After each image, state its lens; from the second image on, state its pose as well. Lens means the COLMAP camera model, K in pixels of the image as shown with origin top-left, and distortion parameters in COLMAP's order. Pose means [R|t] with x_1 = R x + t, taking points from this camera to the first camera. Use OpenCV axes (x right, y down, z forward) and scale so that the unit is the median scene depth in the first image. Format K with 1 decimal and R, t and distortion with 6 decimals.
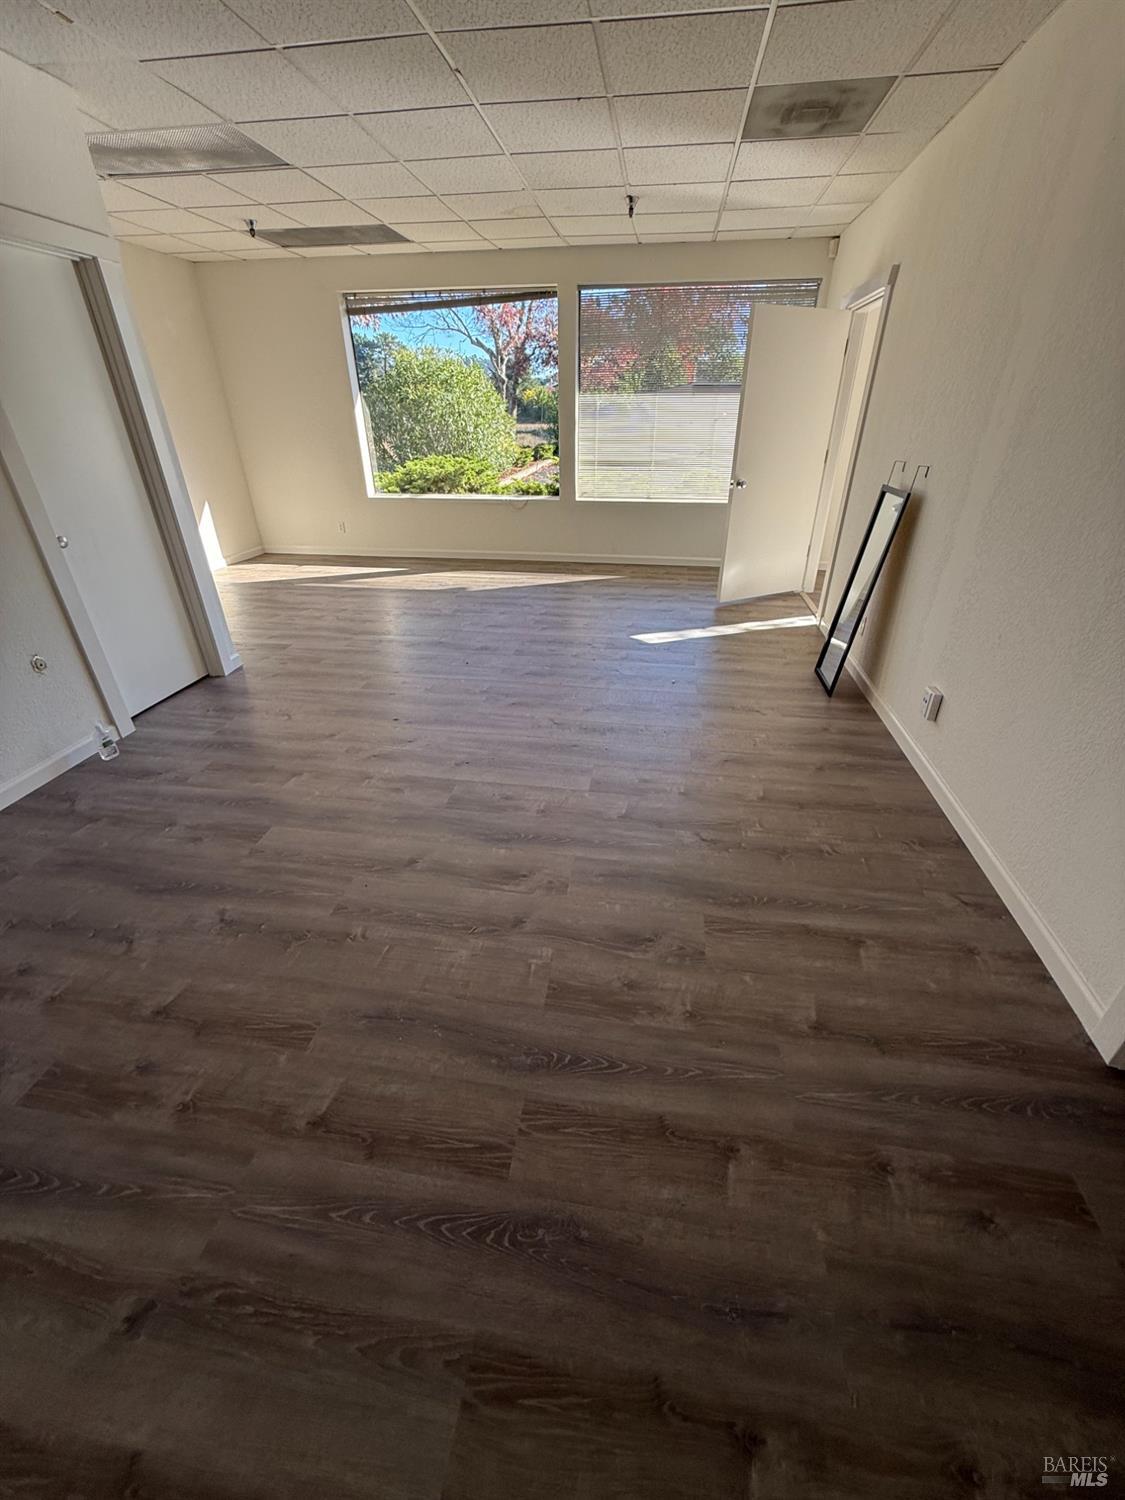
lens RADIAL K [[592.0, 0, 537.2], [0, 592.0, 753.2], [0, 0, 1]] dist [-0.000273, -0.000684]
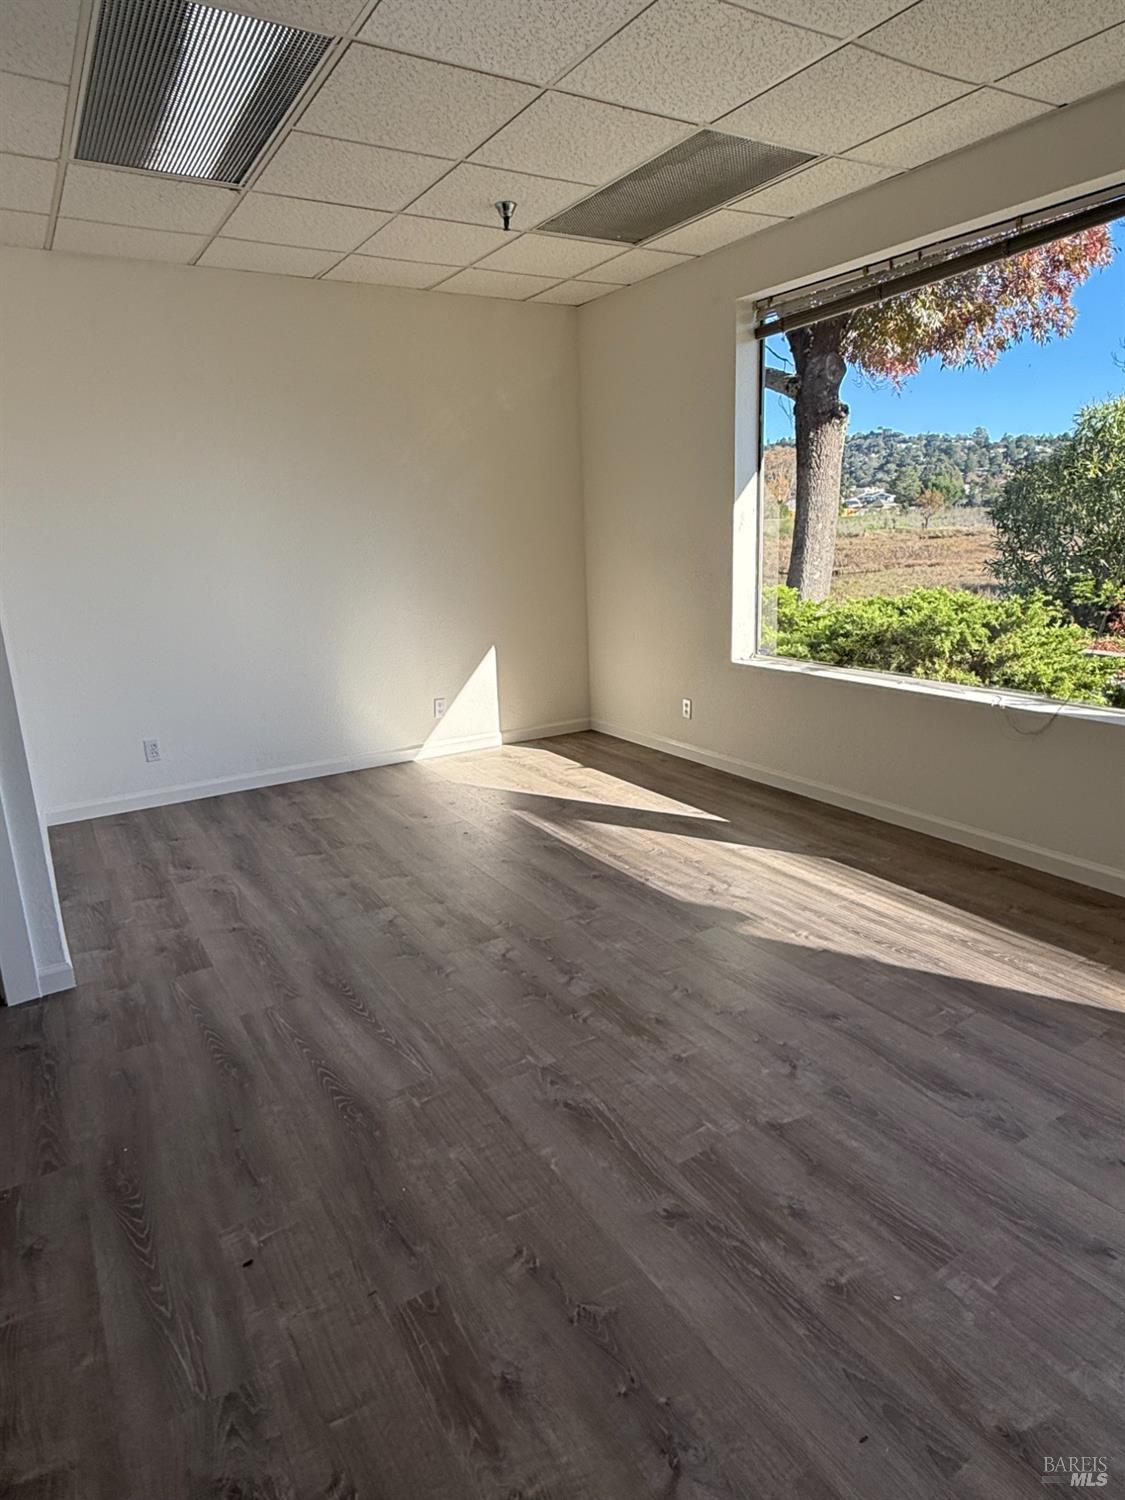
lens RADIAL K [[870.3, 0, 568.6], [0, 870.3, 743.9], [0, 0, 1]] dist [0.001560, -0.001210]
pose [[0.675055, 0.162624, -0.719620, 0.371306], [-0.340483, 0.933989, -0.108329, -0.568356], [0.654501, 0.318147, 0.685865, 1.016023]]
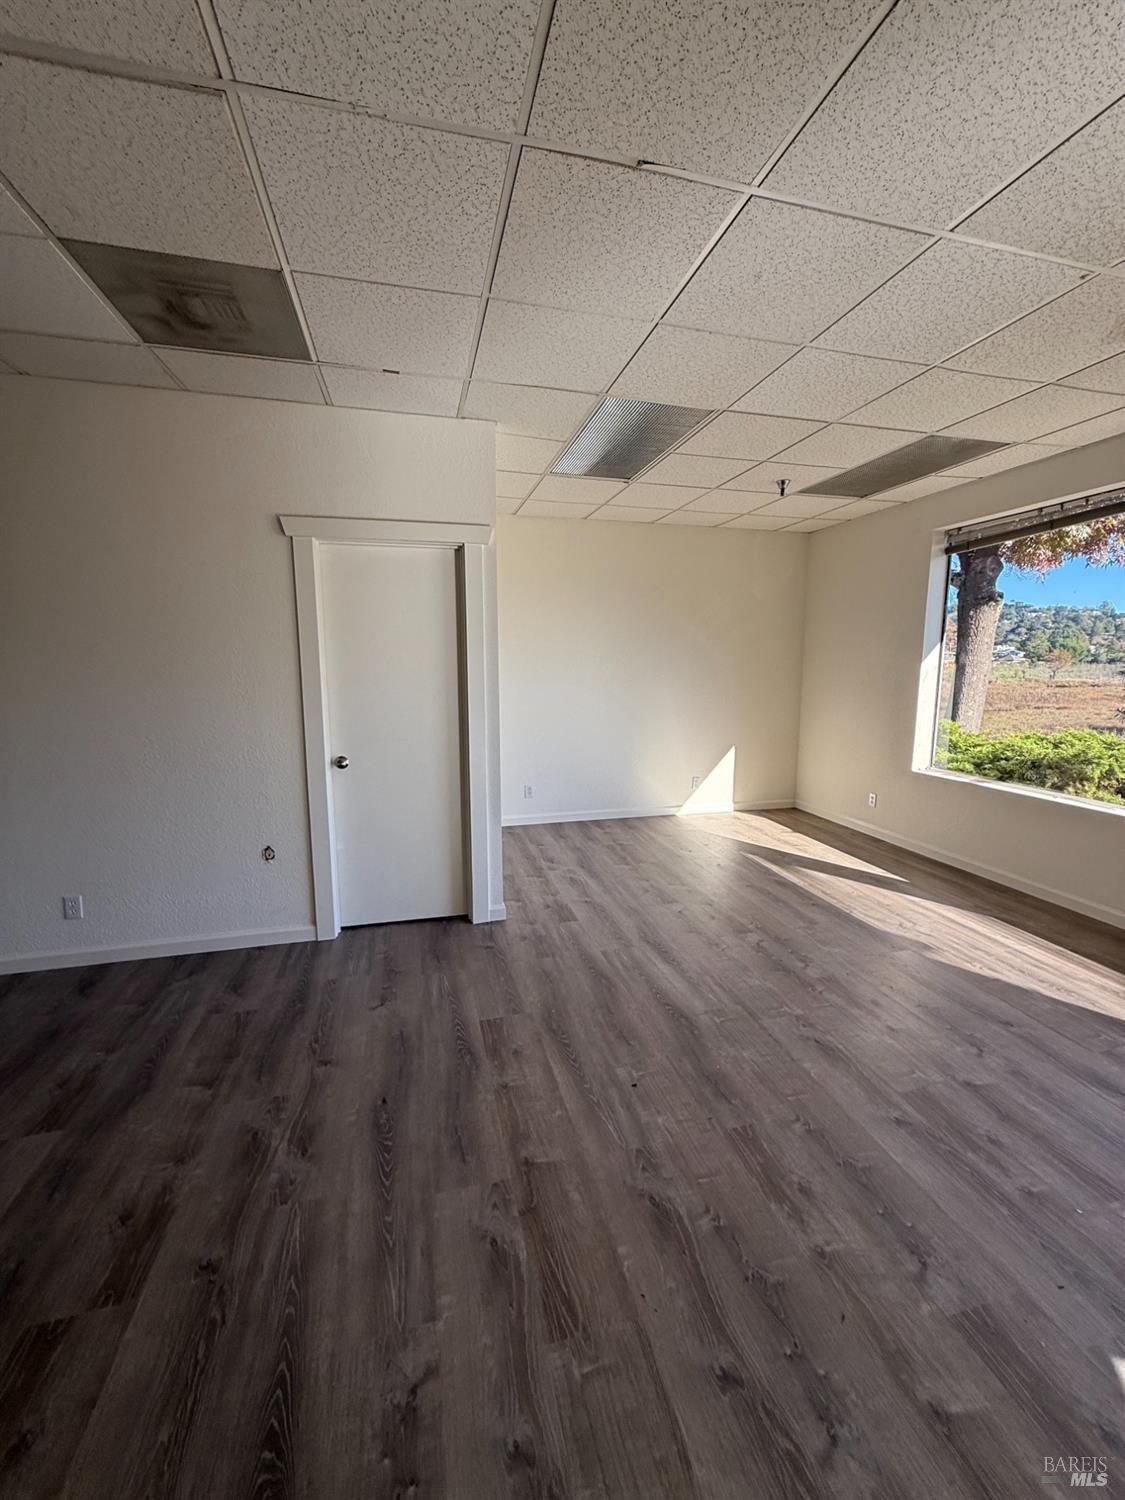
lens RADIAL K [[592.0, 0, 570.0], [0, 592.0, 749.7], [0, 0, 1]] dist [-0.000273, -0.000684]
pose [[0.426164, 0.137367, -0.894156, 0.404858], [-0.456529, 0.885970, -0.081477, -0.489269], [0.781003, 0.442930, 0.440280, 0.832359]]
